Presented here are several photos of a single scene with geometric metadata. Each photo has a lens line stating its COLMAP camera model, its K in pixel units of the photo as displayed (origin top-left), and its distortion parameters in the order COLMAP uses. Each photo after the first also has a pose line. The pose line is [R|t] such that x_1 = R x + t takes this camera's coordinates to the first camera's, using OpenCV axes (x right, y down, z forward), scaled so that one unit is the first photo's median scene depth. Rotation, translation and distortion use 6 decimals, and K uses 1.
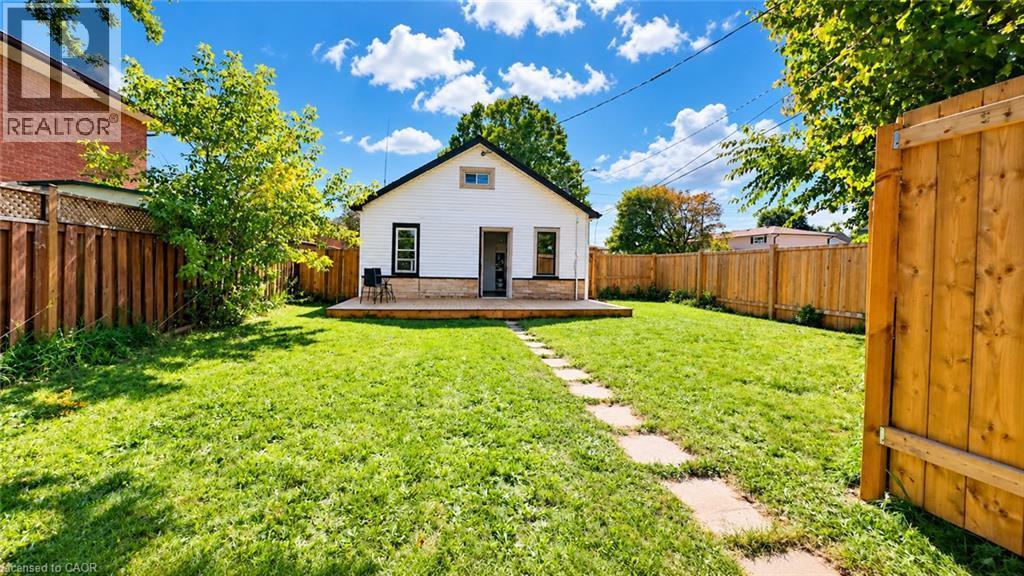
lens RADIAL K [[411.8, 0, 512.0], [0, 411.8, 288.0], [0, 0, 1]] dist [-0.001219, -0.000023]
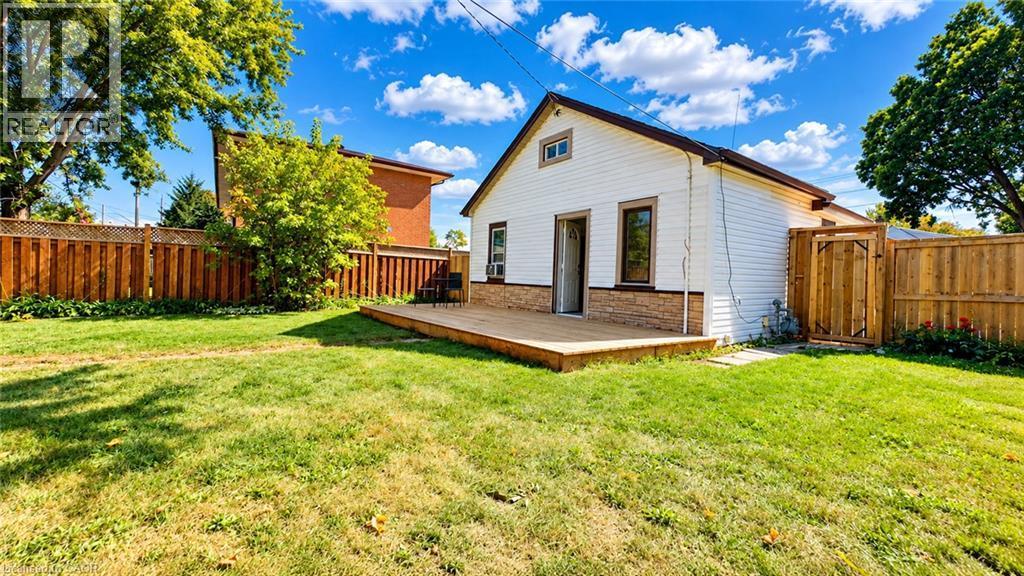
lens RADIAL K [[411.8, 0, 512.0], [0, 411.8, 288.0], [0, 0, 1]] dist [-0.001219, -0.000023]
pose [[0.409355, 0.017054, -0.912216, 0.557094], [-0.064748, 0.997847, -0.010401, -0.007767], [0.910075, 0.063322, 0.409578, 0.645199]]
